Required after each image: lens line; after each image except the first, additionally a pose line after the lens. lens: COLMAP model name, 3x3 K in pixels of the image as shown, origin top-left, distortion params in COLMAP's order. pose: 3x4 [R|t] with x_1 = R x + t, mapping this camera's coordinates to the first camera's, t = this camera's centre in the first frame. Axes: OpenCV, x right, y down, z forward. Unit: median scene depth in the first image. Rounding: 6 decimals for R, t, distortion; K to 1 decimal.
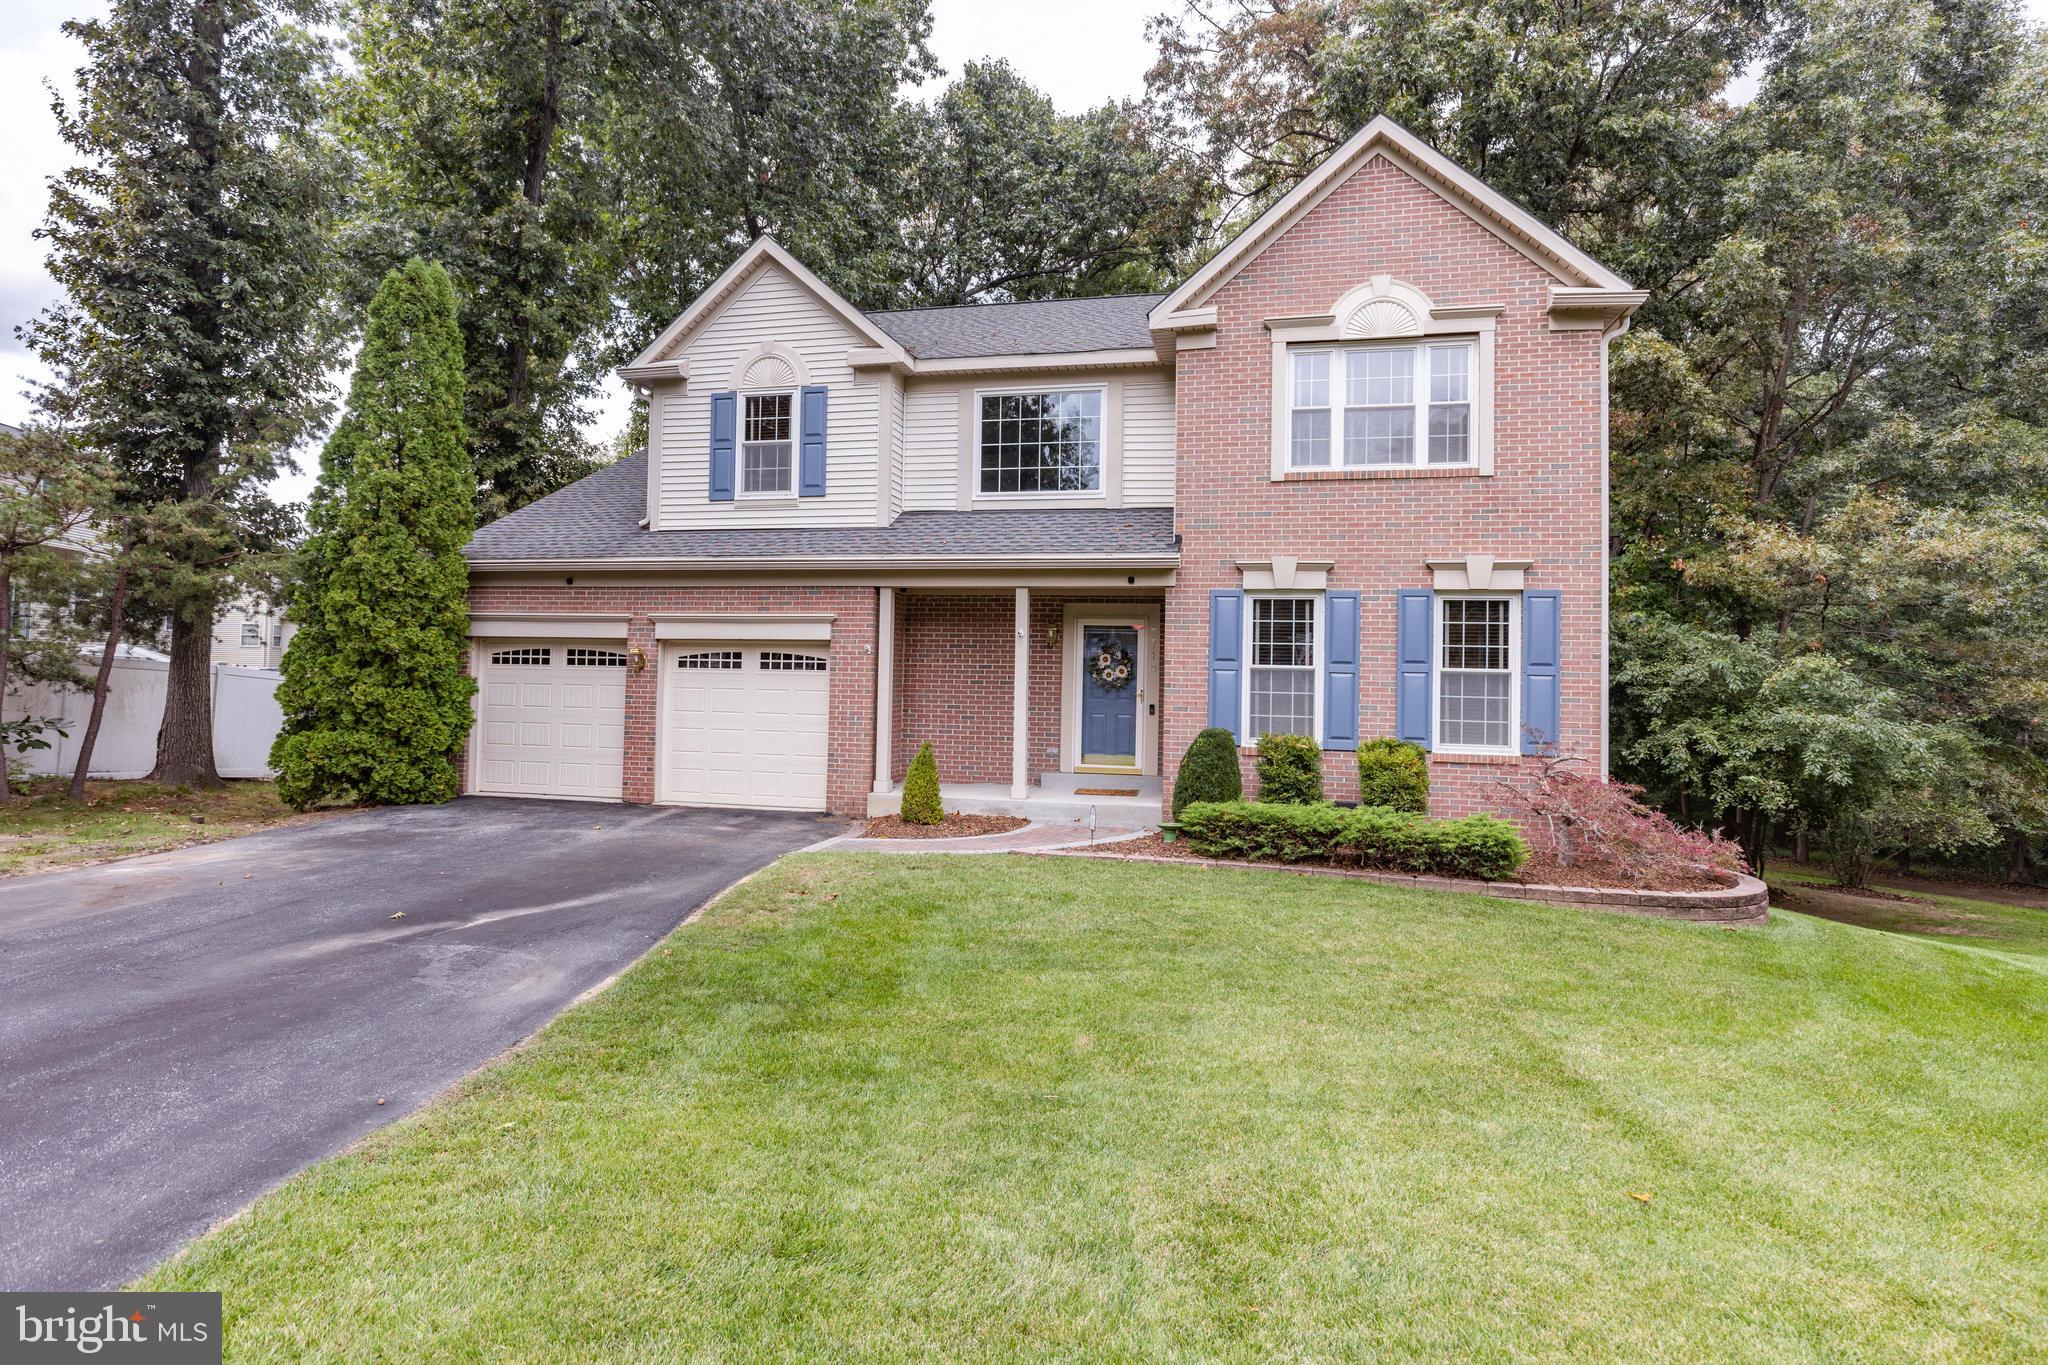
lens RADIAL K [[1133.4, 0, 1024.0], [0, 1133.4, 682.5], [0, 0, 1]] dist [-0.002041, -0.001788]
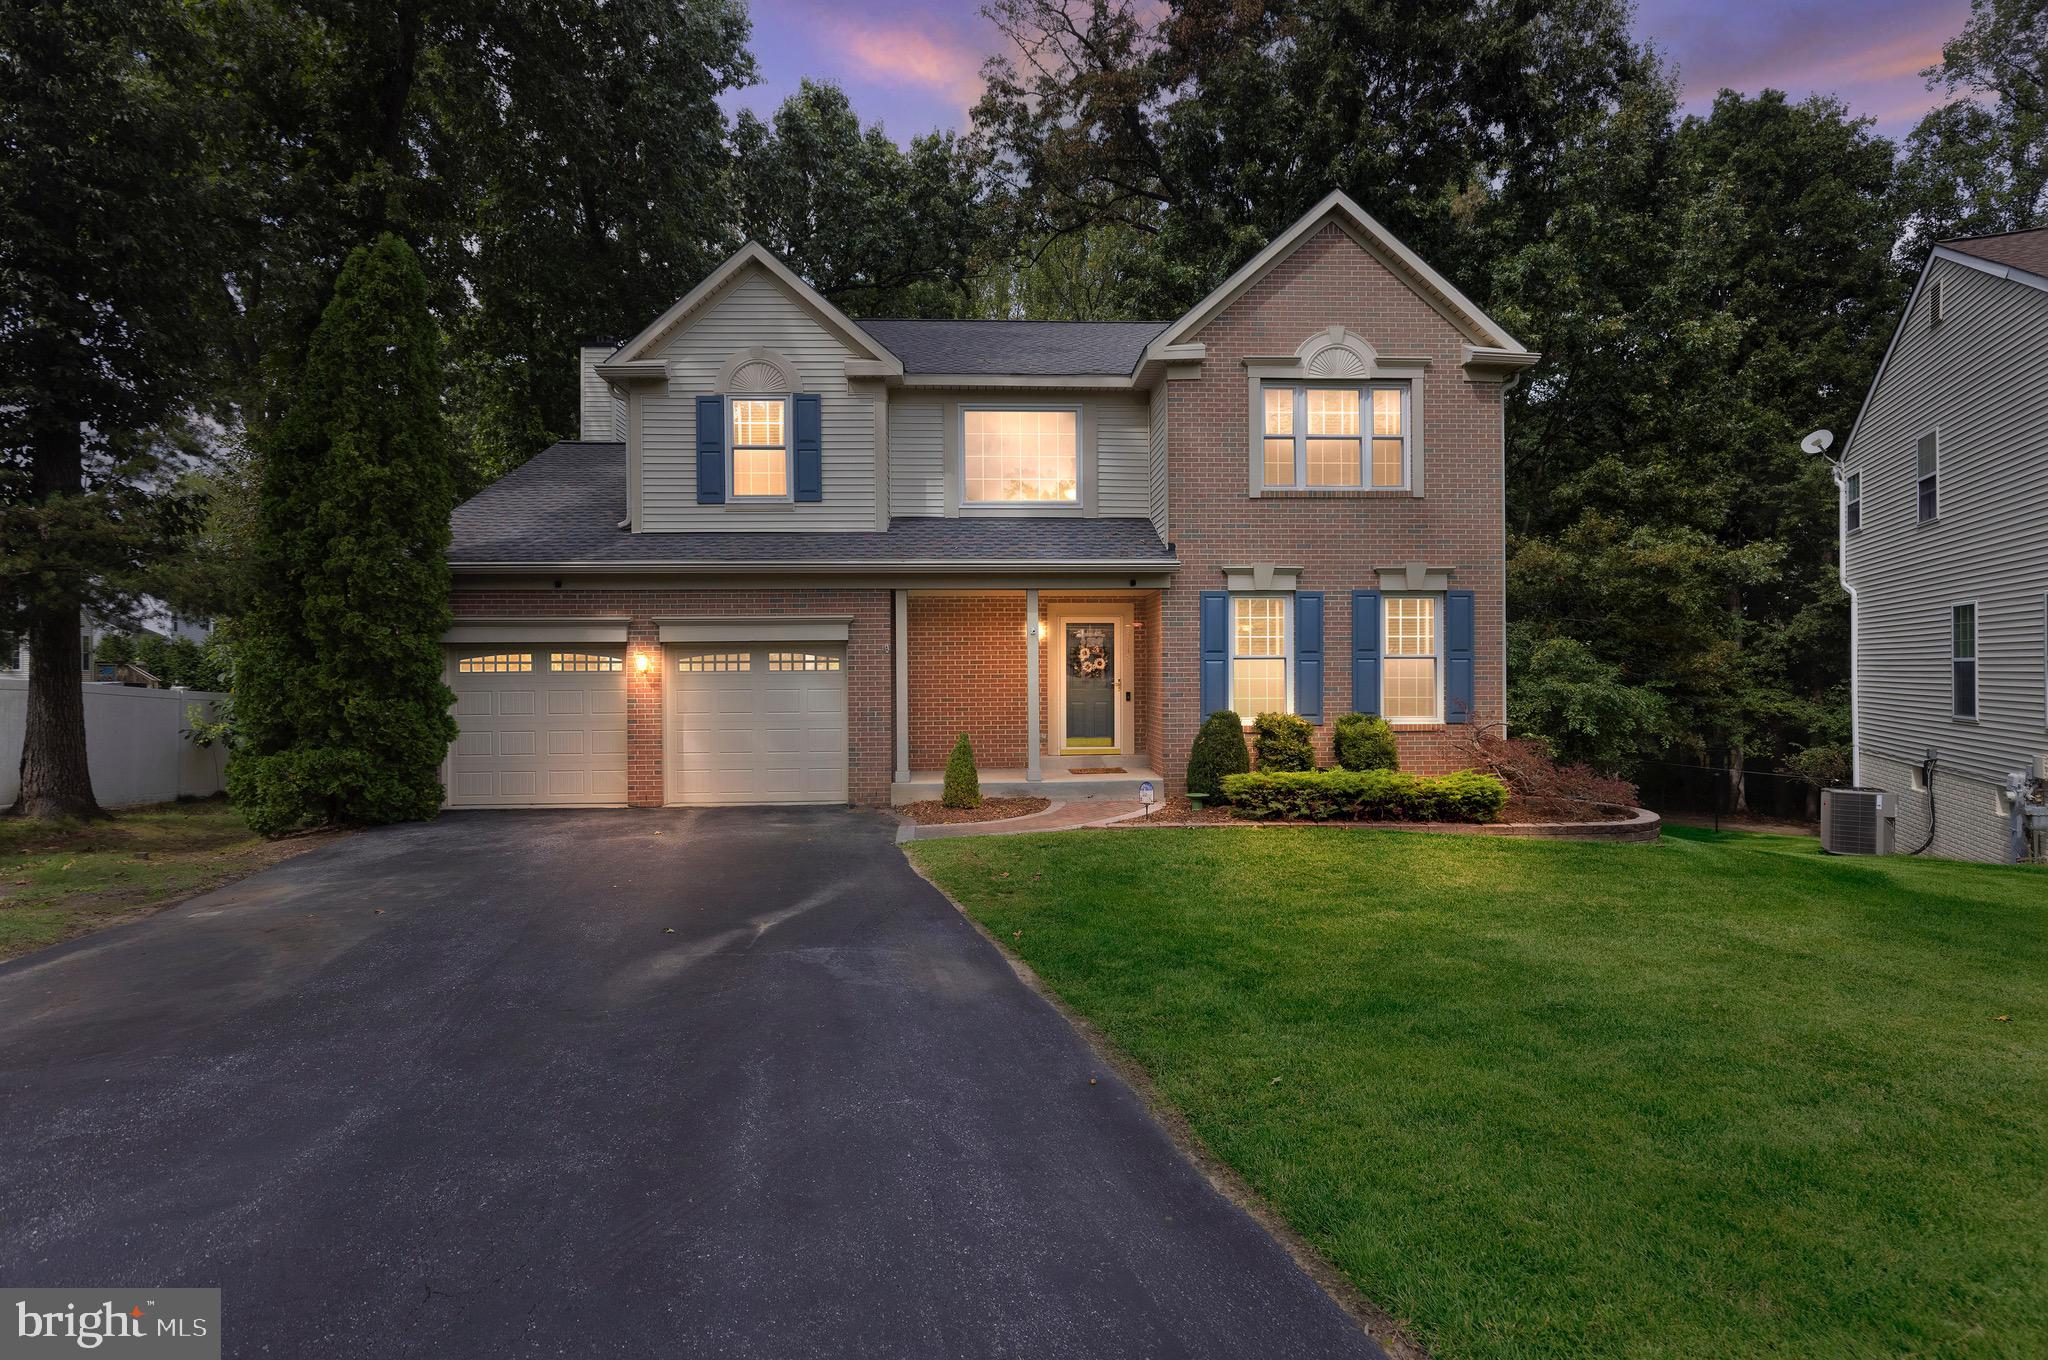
lens RADIAL K [[1048.3, 0, 1023.8], [0, 1048.3, 707.1], [0, 0, 1]] dist [0.001427, 0.000459]
pose [[0.958066, -0.035795, 0.284303, -0.299176], [0.025844, 0.998918, 0.038676, -0.009293], [-0.285380, -0.029706, 0.957954, 0.022474]]
